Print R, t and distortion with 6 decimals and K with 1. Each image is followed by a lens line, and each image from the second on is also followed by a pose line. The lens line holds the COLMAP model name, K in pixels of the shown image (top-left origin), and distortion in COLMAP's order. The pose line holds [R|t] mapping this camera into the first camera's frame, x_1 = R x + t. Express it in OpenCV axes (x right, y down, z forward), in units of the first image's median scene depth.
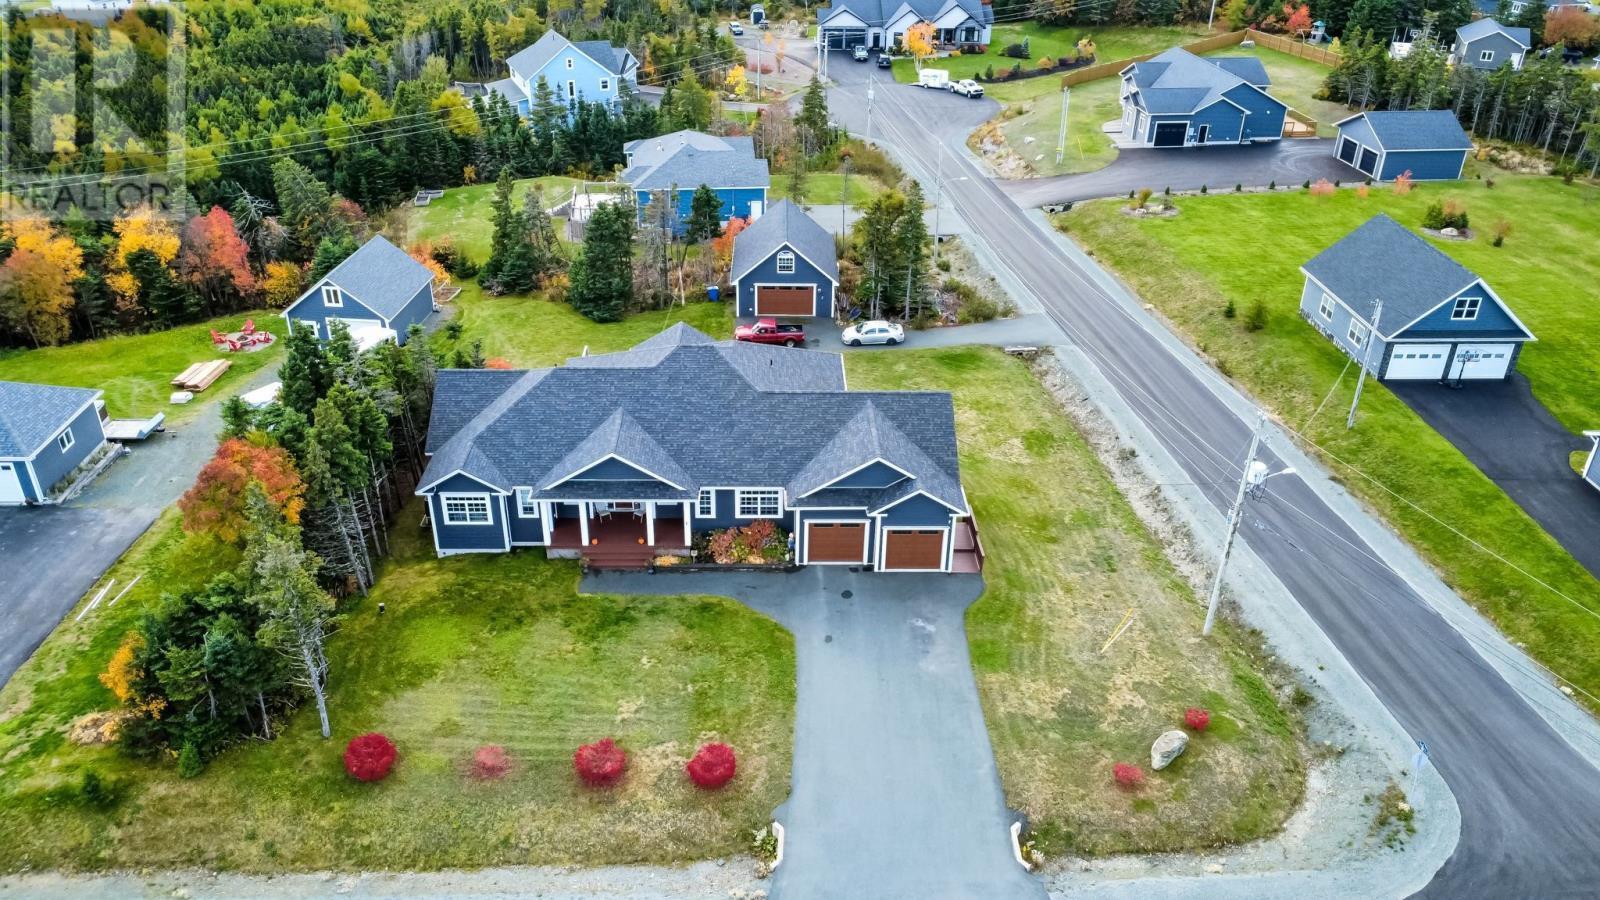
lens RADIAL K [[1177.3, 0, 800.0], [0, 1177.3, 450.0], [0, 0, 1]] dist [-0.001003, -0.001921]
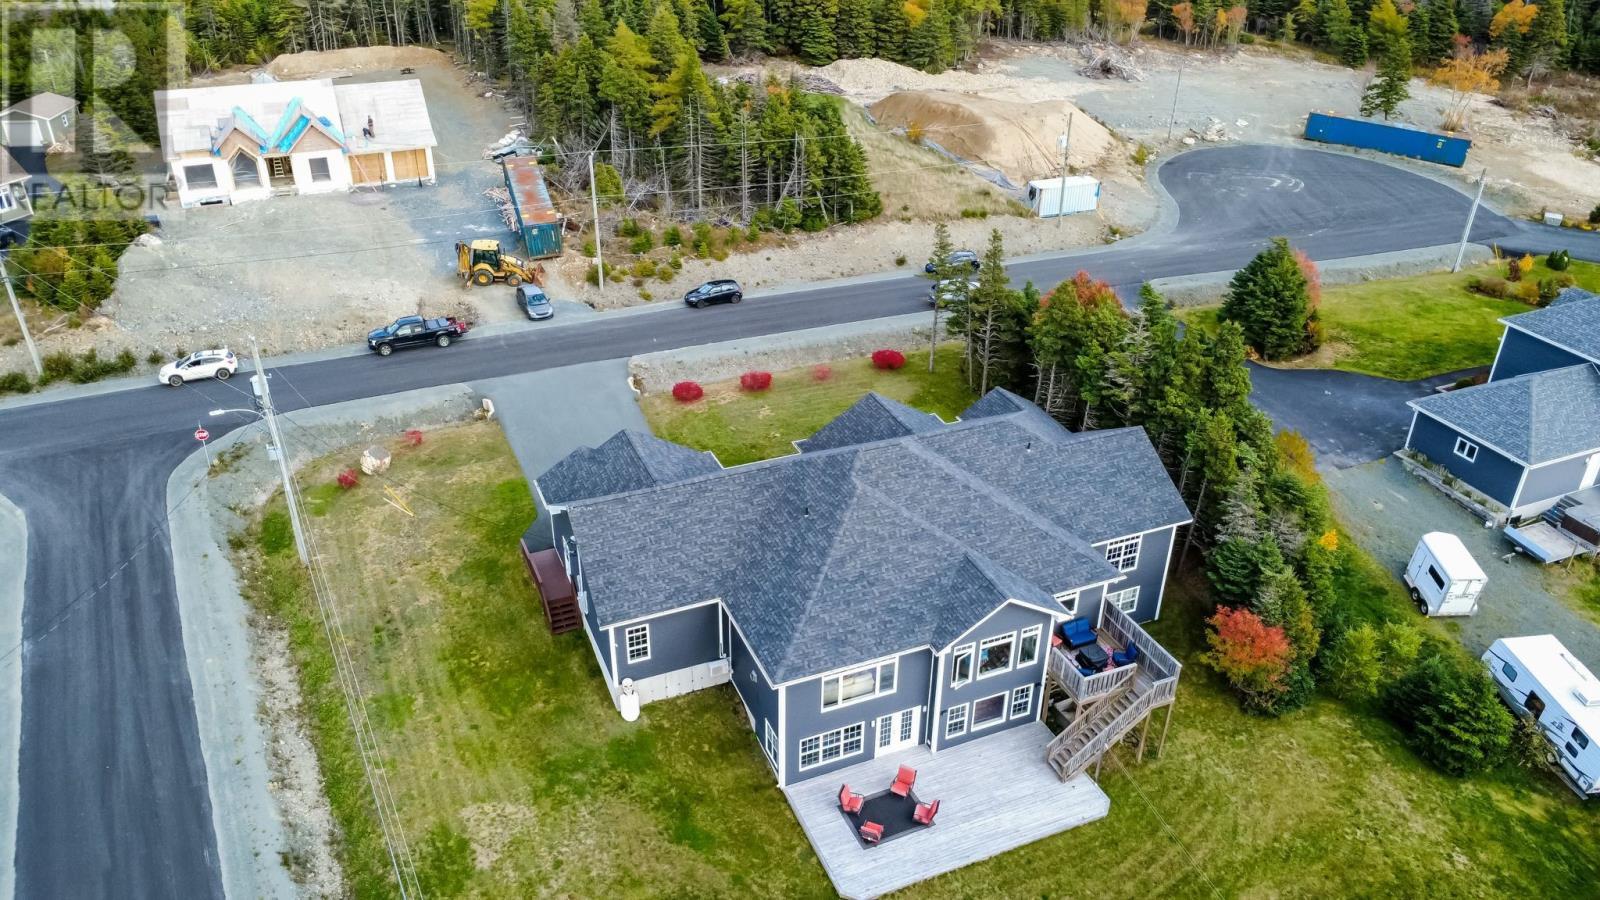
lens RADIAL K [[1177.3, 0, 800.0], [0, 1177.3, 450.0], [0, 0, 1]] dist [-0.001003, -0.001921]
pose [[-0.929809, 0.161129, -0.330896, 0.247936], [-0.200572, 0.531990, 0.822652, -0.791615], [0.308587, 0.831278, -0.462332, 1.437244]]
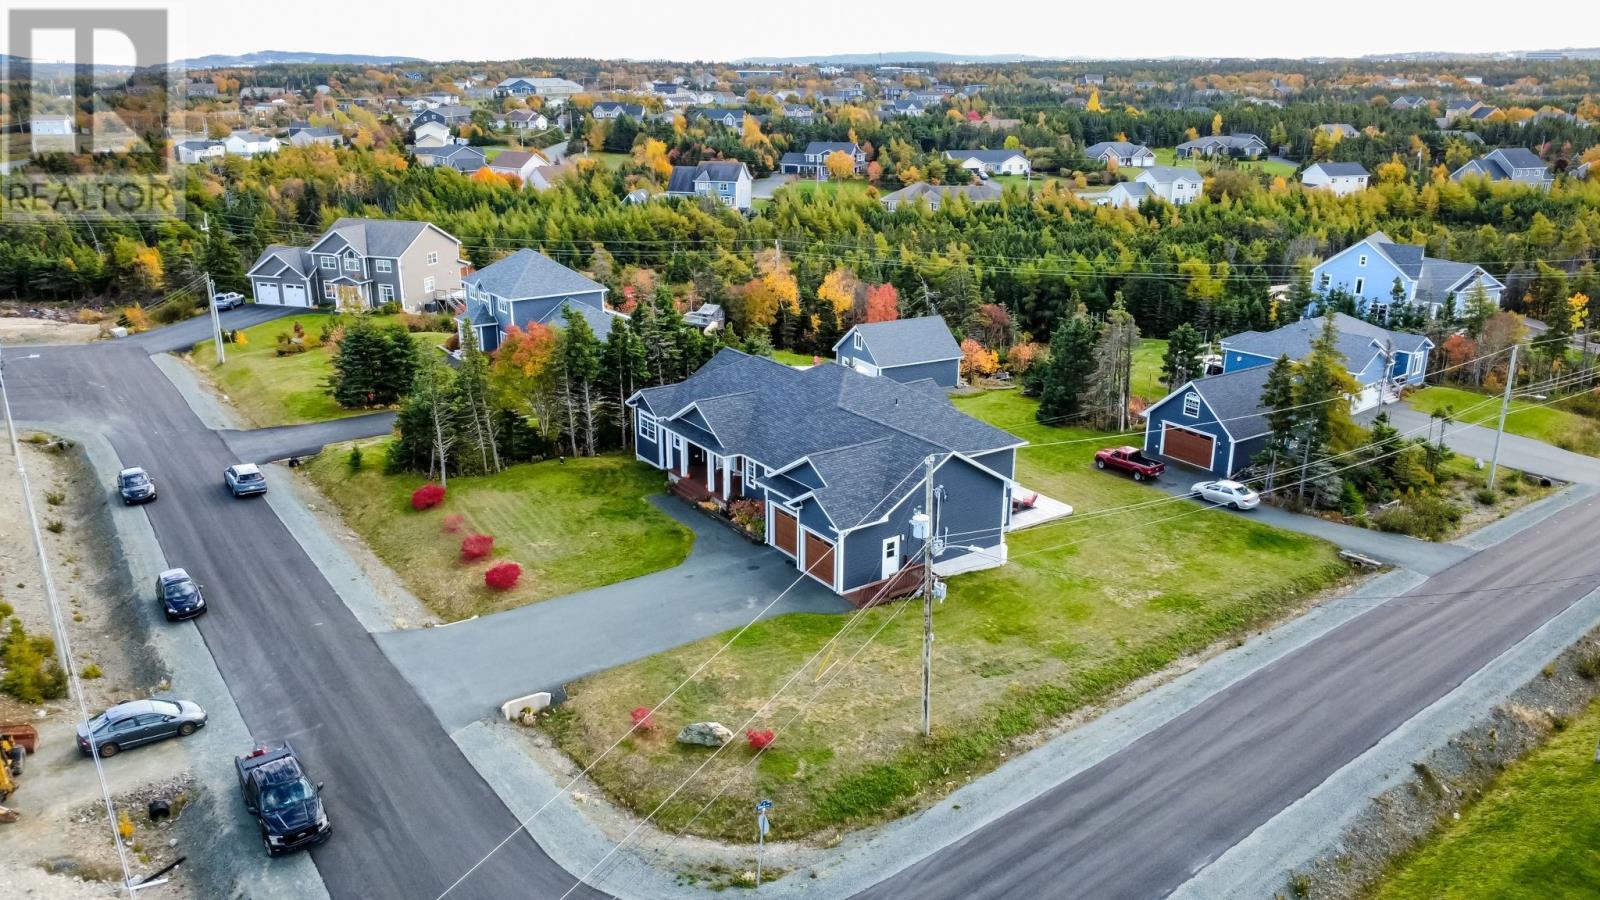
lens RADIAL K [[1177.3, 0, 800.0], [0, 1177.3, 450.0], [0, 0, 1]] dist [-0.001003, -0.001921]
pose [[0.555053, 0.248819, -0.793729, 0.874845], [-0.406757, 0.913534, 0.001931, 0.001312], [0.725579, 0.321783, 0.608269, 0.308471]]
